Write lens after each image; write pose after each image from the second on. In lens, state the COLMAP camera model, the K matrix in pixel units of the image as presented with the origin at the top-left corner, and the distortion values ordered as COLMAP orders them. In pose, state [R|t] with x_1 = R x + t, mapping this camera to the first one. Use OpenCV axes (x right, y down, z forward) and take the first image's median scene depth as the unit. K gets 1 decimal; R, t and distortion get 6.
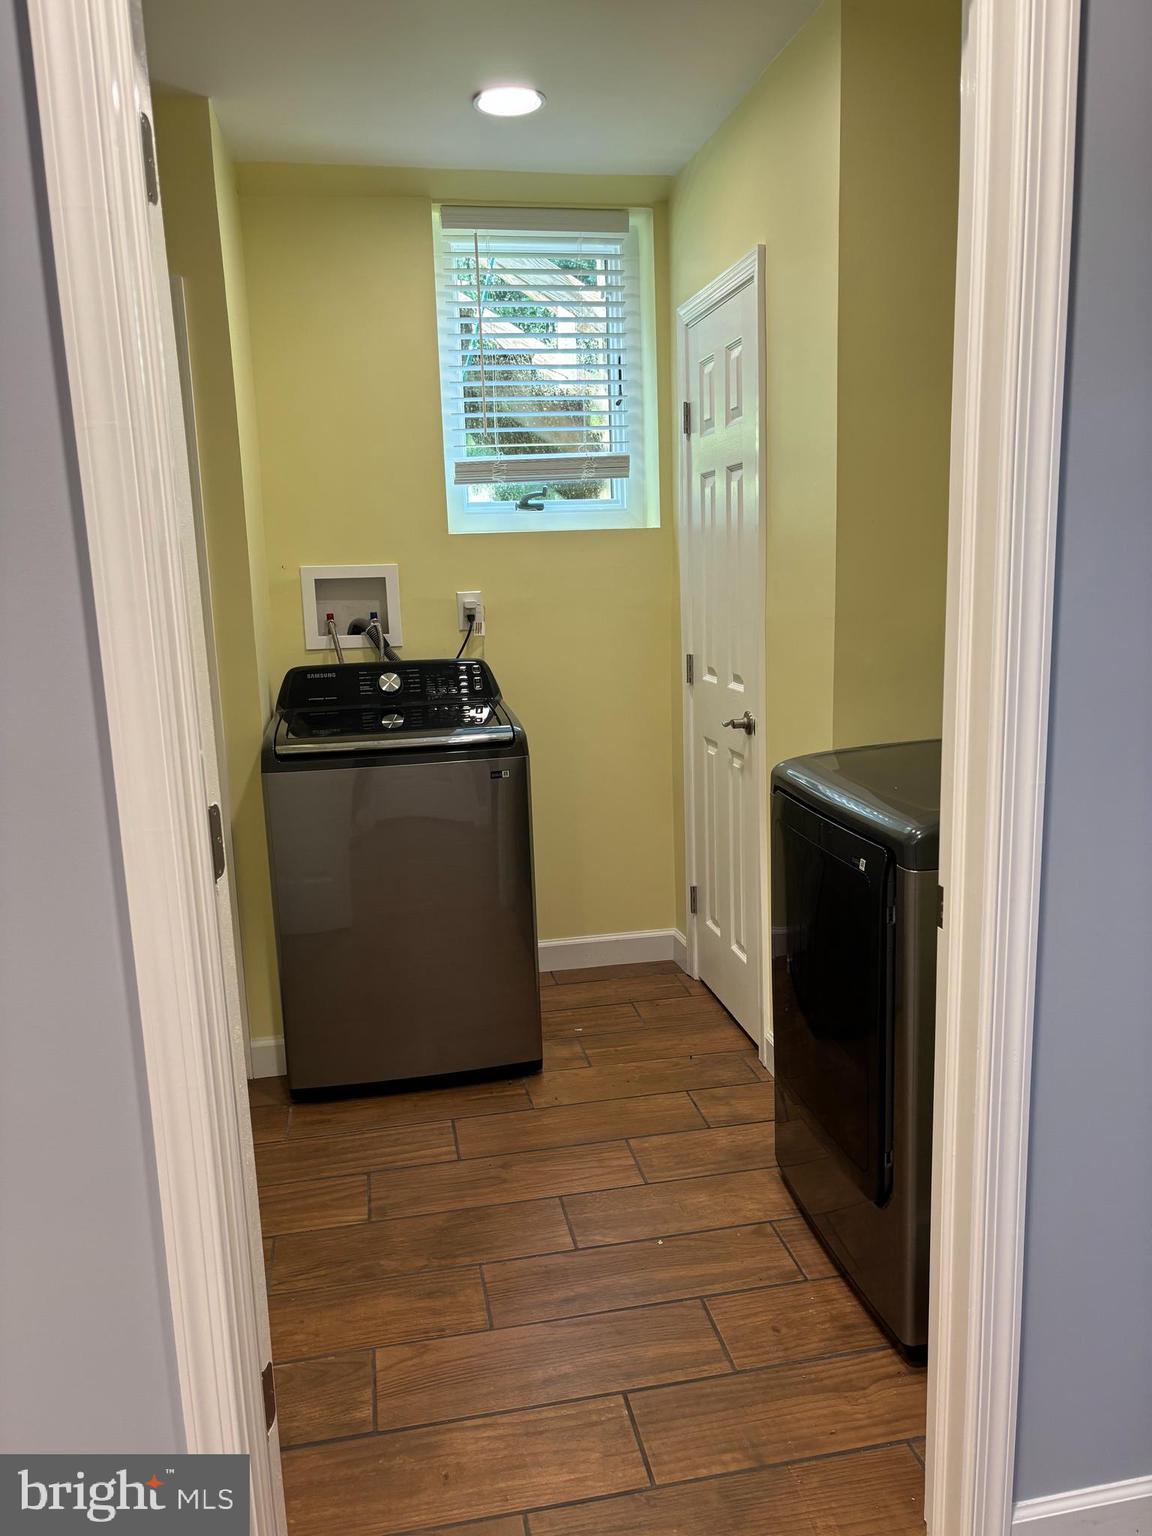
lens RADIAL K [[1137.7, 0, 580.9], [0, 1137.7, 801.6], [0, 0, 1]] dist [0.006447, -0.000235]
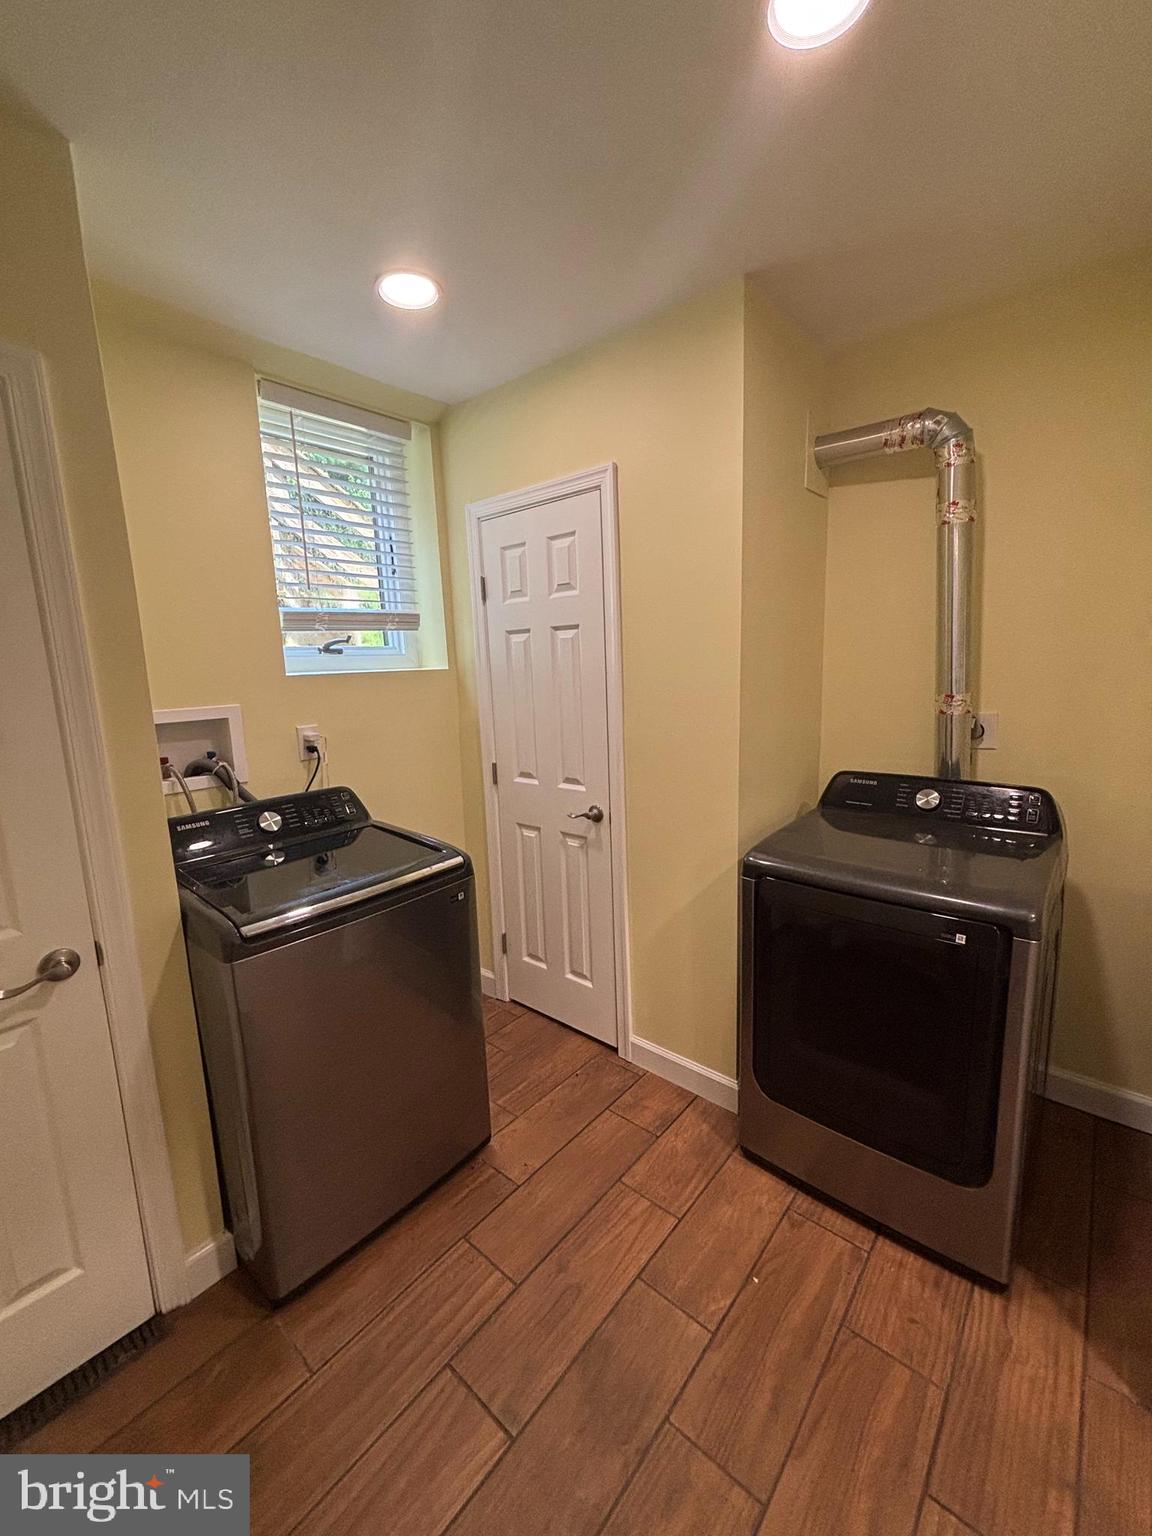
lens RADIAL K [[630.7, 0, 576.0], [0, 630.7, 768.0], [0, 0, 1]] dist [-0.000560, 0.000151]
pose [[0.787355, -0.103530, 0.607745, -0.285321], [0.139930, 0.990081, -0.012623, -0.104638], [-0.600410, 0.094980, 0.794032, 0.373644]]
